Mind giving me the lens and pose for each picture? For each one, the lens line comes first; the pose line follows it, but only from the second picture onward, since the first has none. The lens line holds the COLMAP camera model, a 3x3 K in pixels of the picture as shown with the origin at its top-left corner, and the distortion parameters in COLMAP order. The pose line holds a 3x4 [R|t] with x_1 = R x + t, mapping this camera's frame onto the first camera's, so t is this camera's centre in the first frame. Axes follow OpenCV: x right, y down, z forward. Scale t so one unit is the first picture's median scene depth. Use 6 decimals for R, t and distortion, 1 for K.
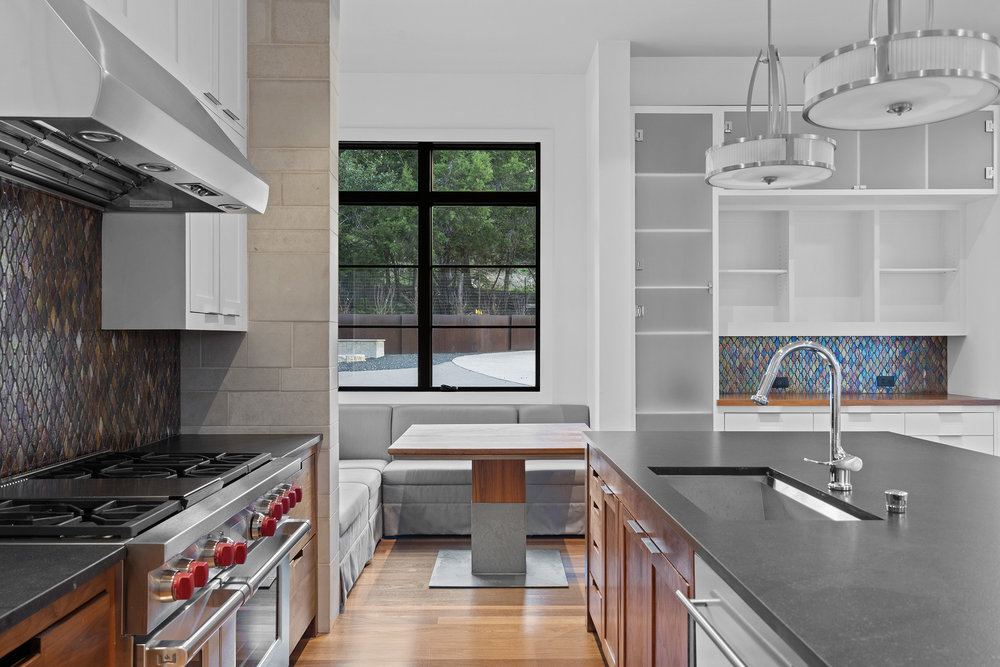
lens RADIAL K [[789.8, 0, 493.2], [0, 789.8, 342.8], [0, 0, 1]] dist [0.003332, 0.014617]
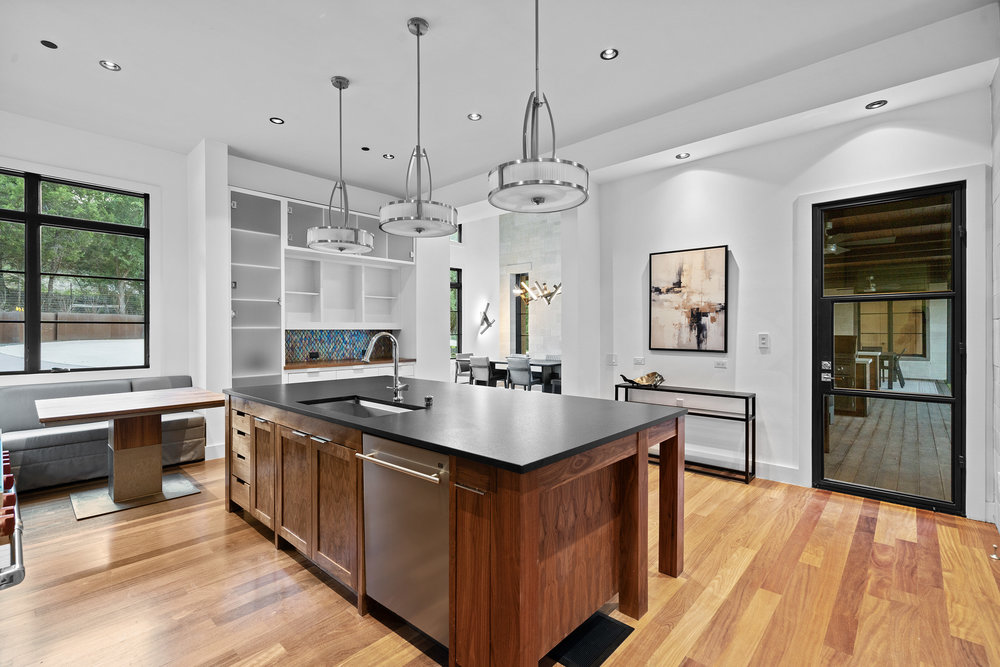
lens RADIAL K [[461.0, 0, 497.5], [0, 461.0, 329.3], [0, 0, 1]] dist [0.005184, 0.002191]
pose [[0.685855, 0.001174, 0.727737, -0.124211], [0.005338, 0.999964, -0.006644, 0.000086], [-0.727719, 0.008441, 0.685824, -0.032461]]
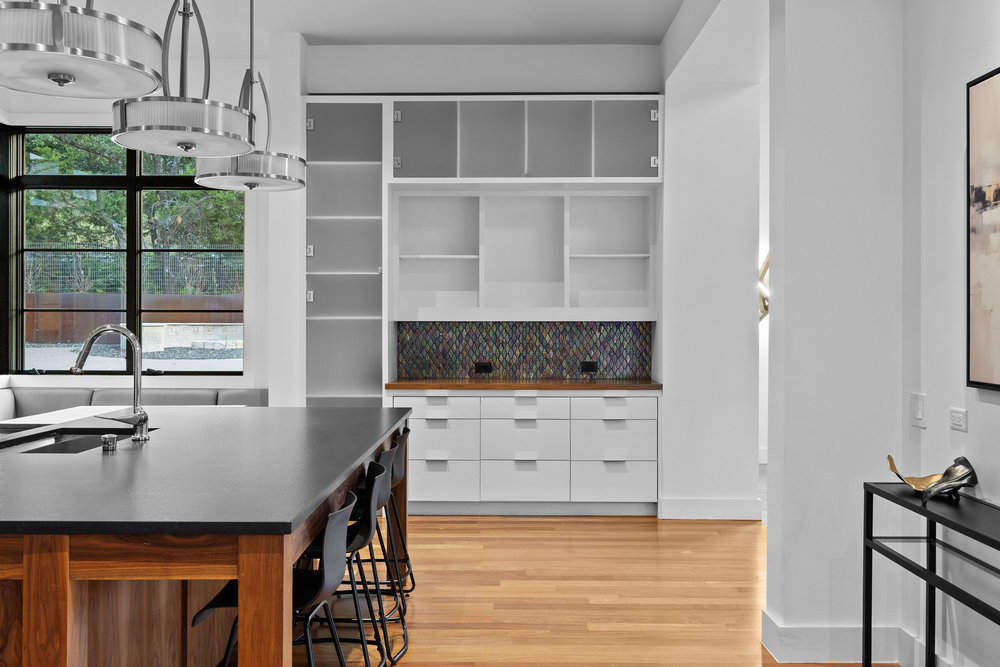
lens RADIAL K [[970.3, 0, 500.4], [0, 970.3, 330.5], [0, 0, 1]] dist [0.034768, 0.000000]
pose [[0.999734, 0.002592, -0.022932, 0.433426], [-0.002541, 0.999994, 0.002256, 0.000570], [0.022937, -0.002197, 0.999734, -0.238317]]
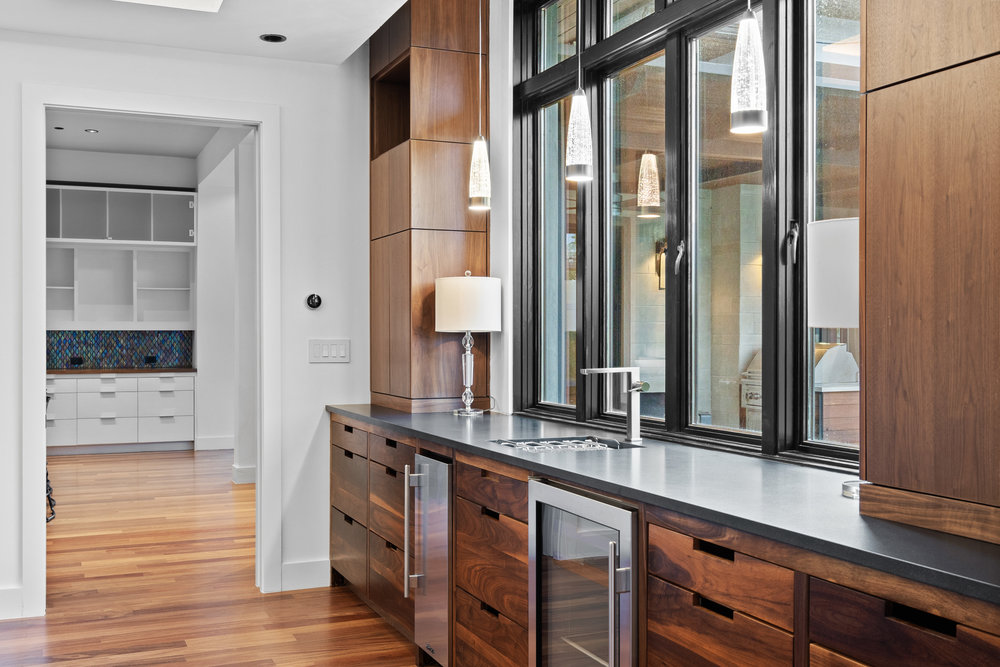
lens RADIAL K [[1034.7, 0, 499.7], [0, 1034.7, 336.4], [0, 0, 1]] dist [0.018408, 0.000000]
pose [[0.926379, -0.000568, 0.376593, 0.383881], [0.000652, 1.000000, -0.000096, 0.004119], [-0.376593, 0.000334, 0.926379, -1.193689]]
